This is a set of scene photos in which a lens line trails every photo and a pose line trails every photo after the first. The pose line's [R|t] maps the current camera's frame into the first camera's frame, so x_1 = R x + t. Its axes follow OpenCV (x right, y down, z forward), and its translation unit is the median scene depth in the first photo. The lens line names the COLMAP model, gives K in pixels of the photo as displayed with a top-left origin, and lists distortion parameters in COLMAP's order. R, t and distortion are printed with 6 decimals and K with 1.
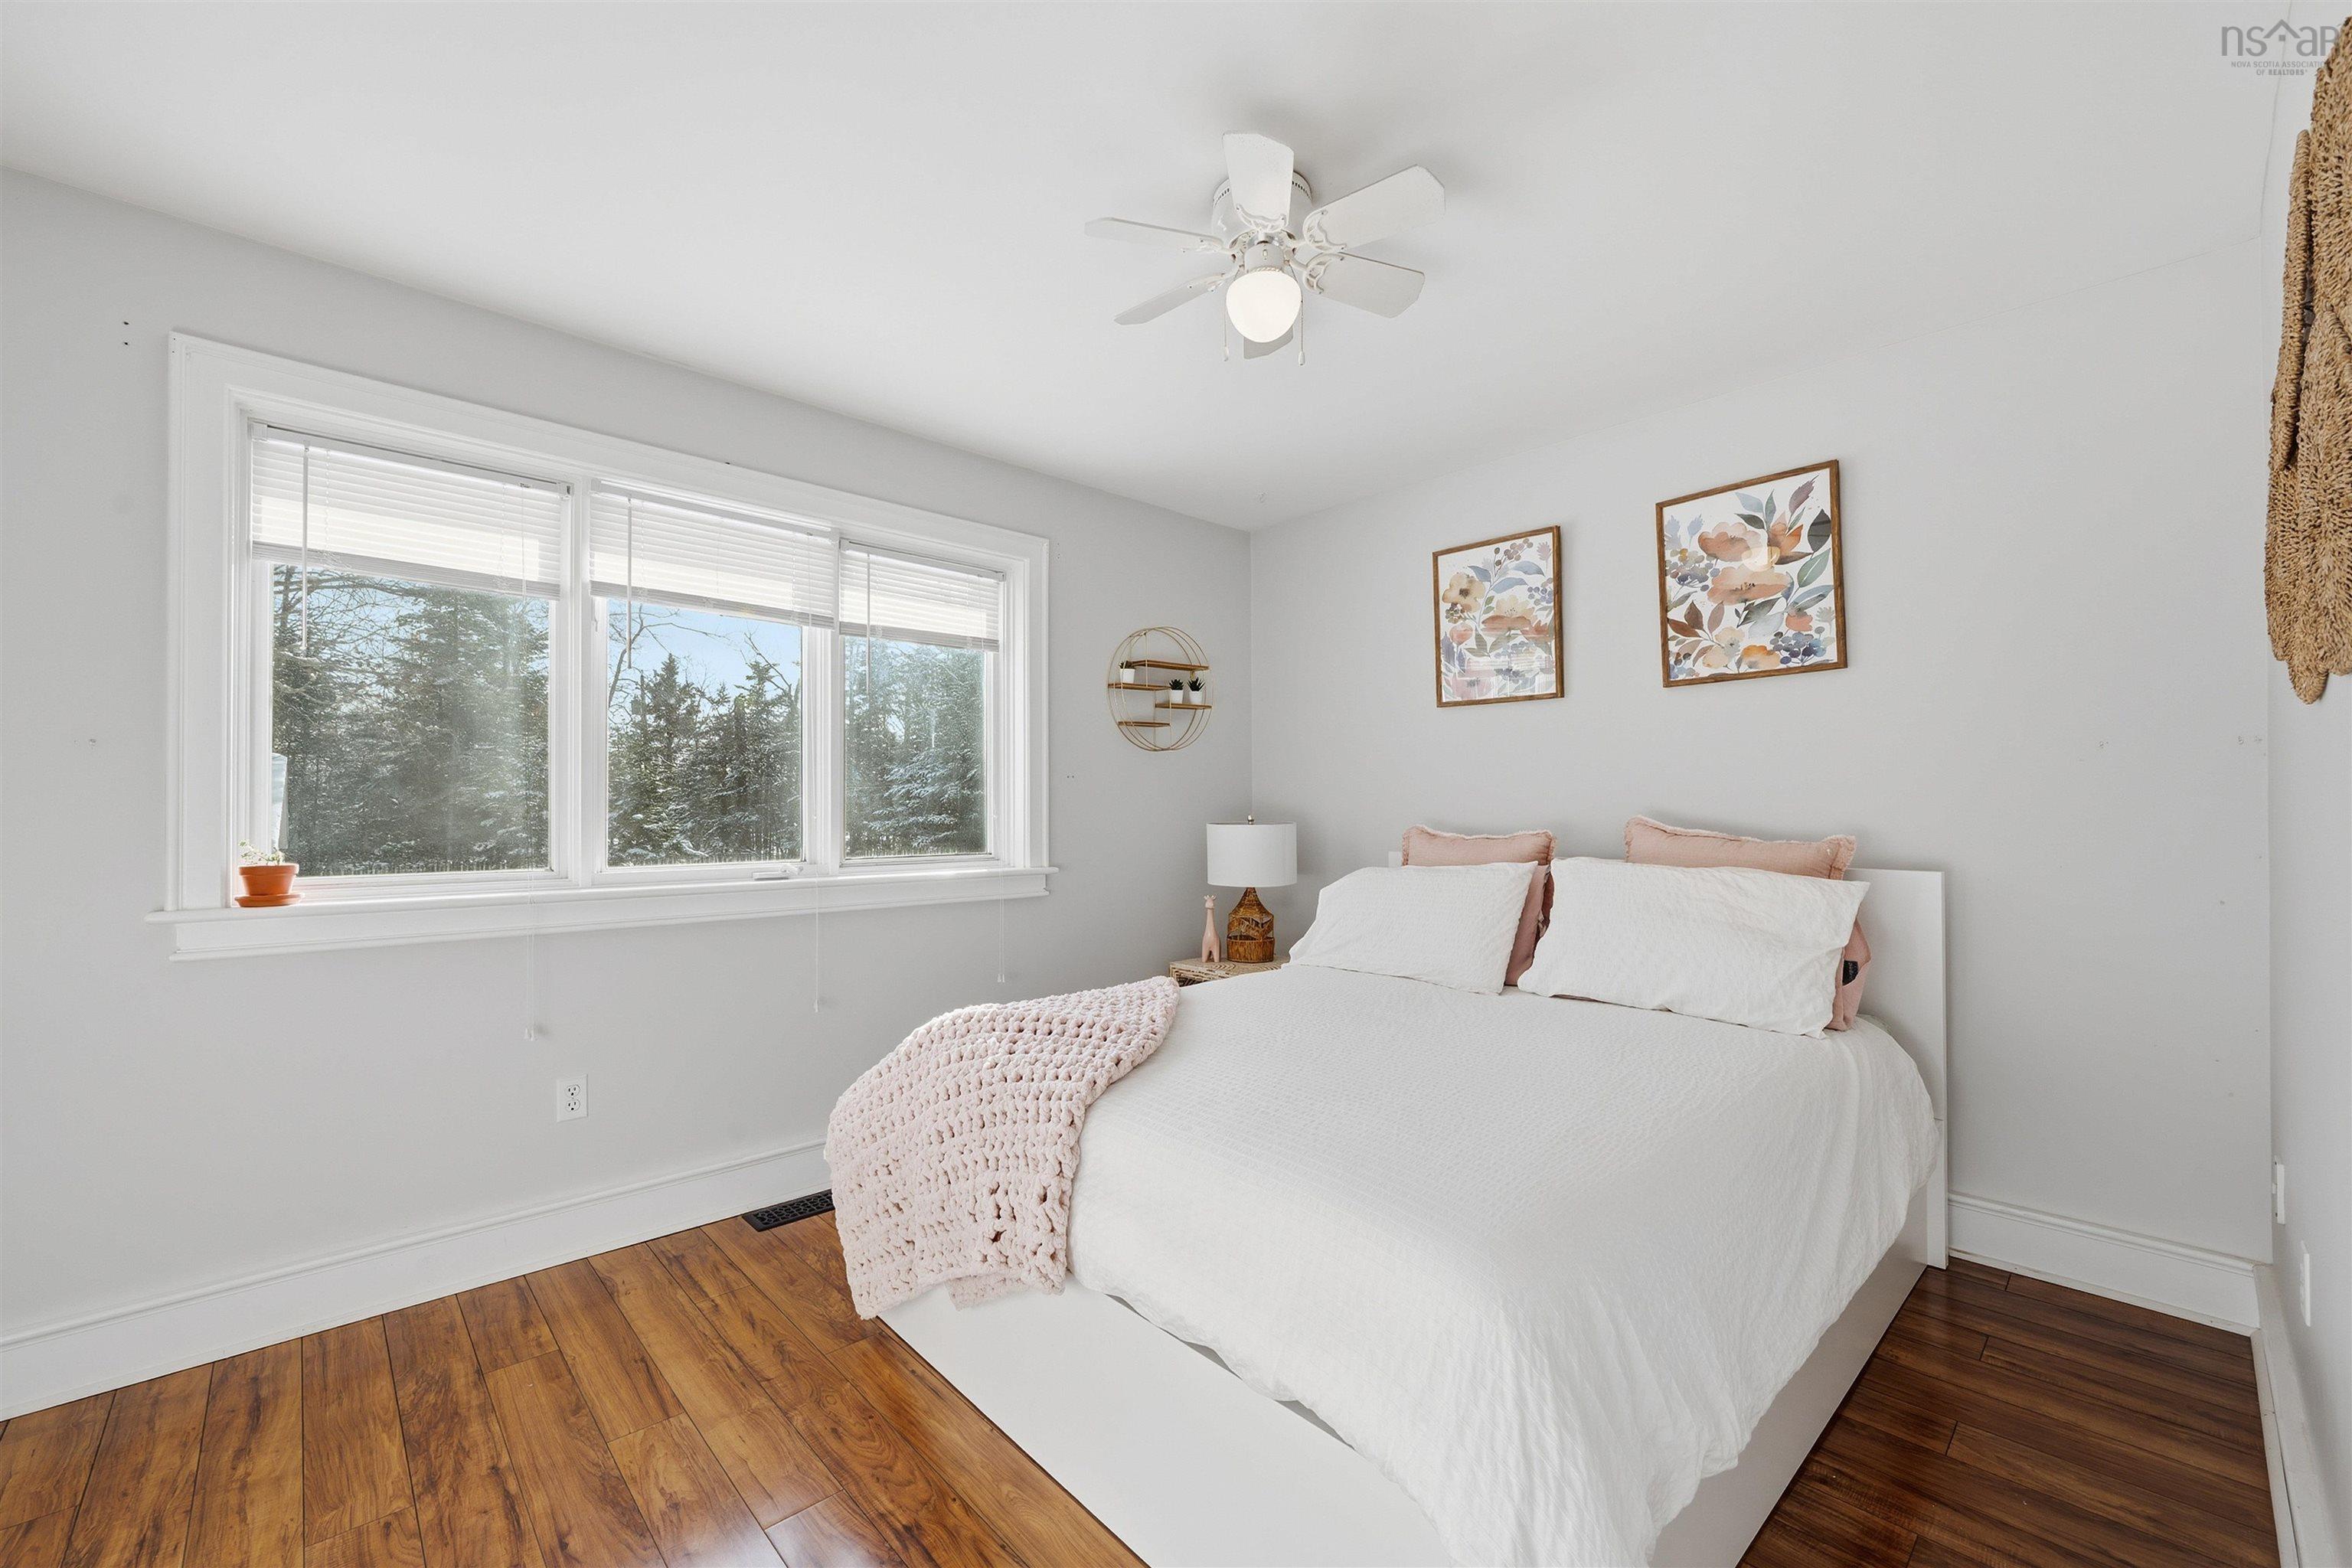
lens RADIAL K [[936.0, 0, 1167.3], [0, 936.0, 802.7], [0, 0, 1]] dist [0.000285, -0.000565]
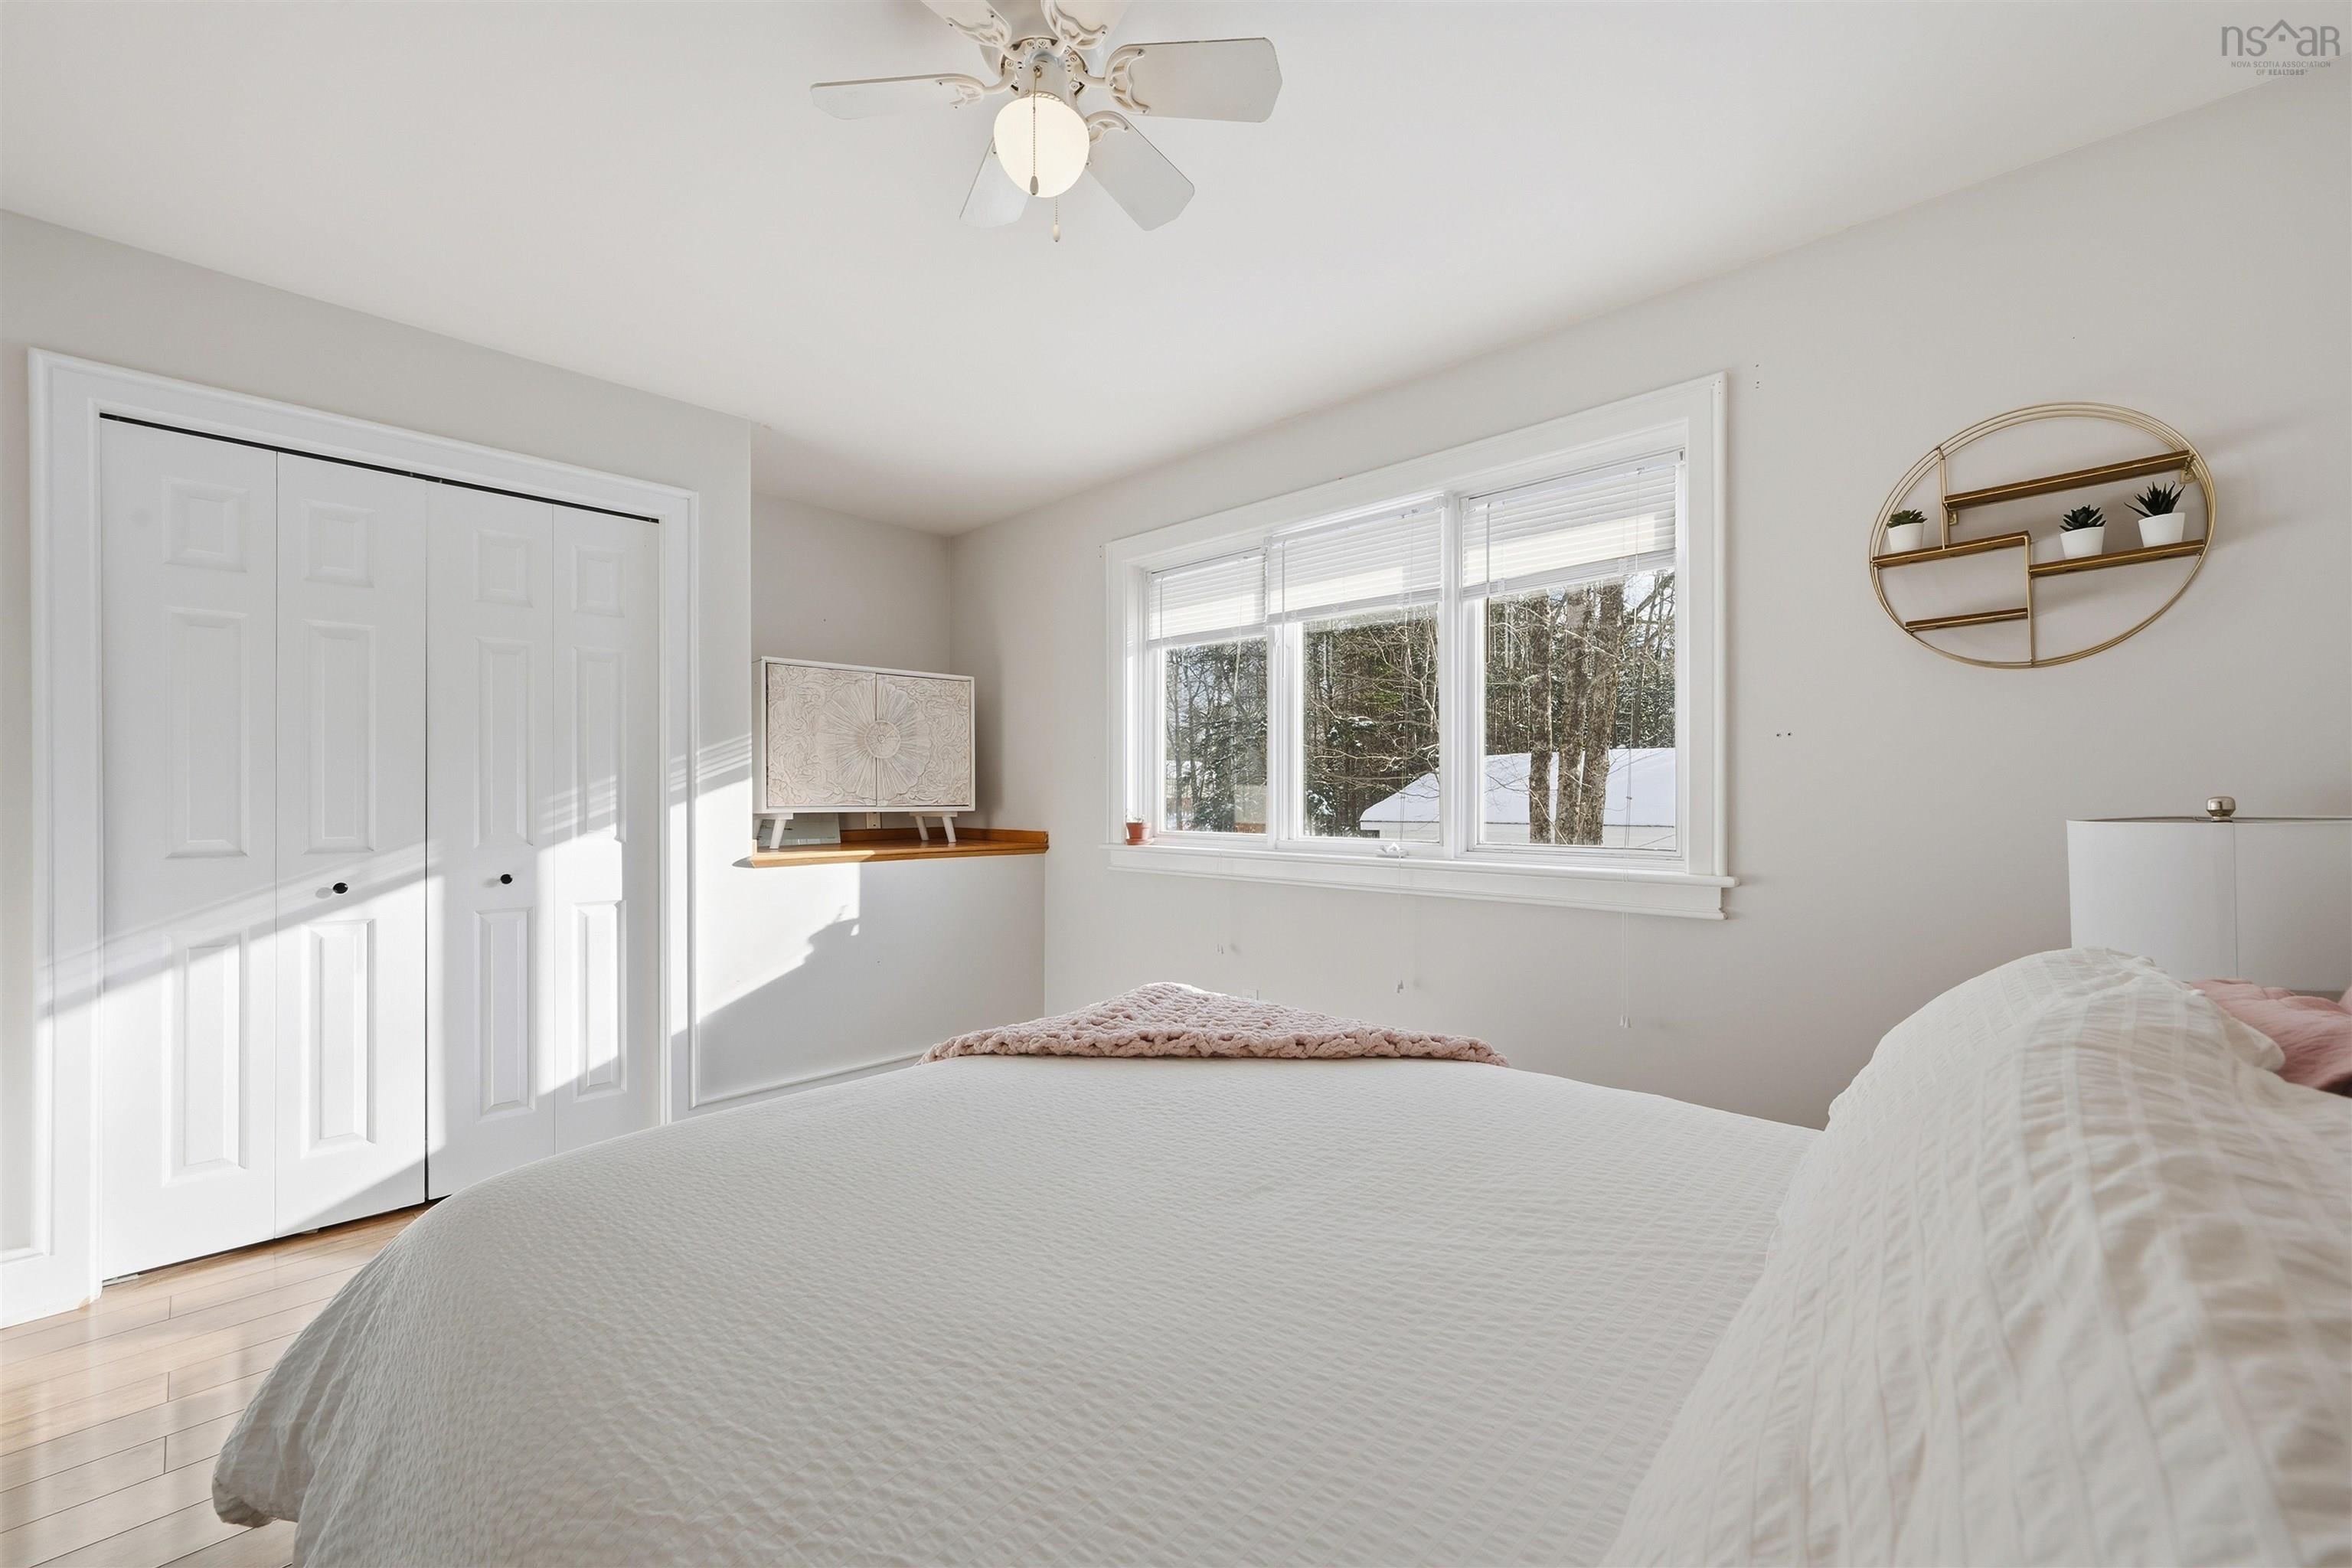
lens RADIAL K [[936.0, 0, 1167.6], [0, 936.0, 784.5], [0, 0, 1]] dist [0.000285, -0.000565]
pose [[0.055041, -0.001833, -0.998482, 0.503509], [0.019367, 0.999812, -0.000768, -0.001861], [0.998296, -0.019295, 0.055067, 0.580624]]
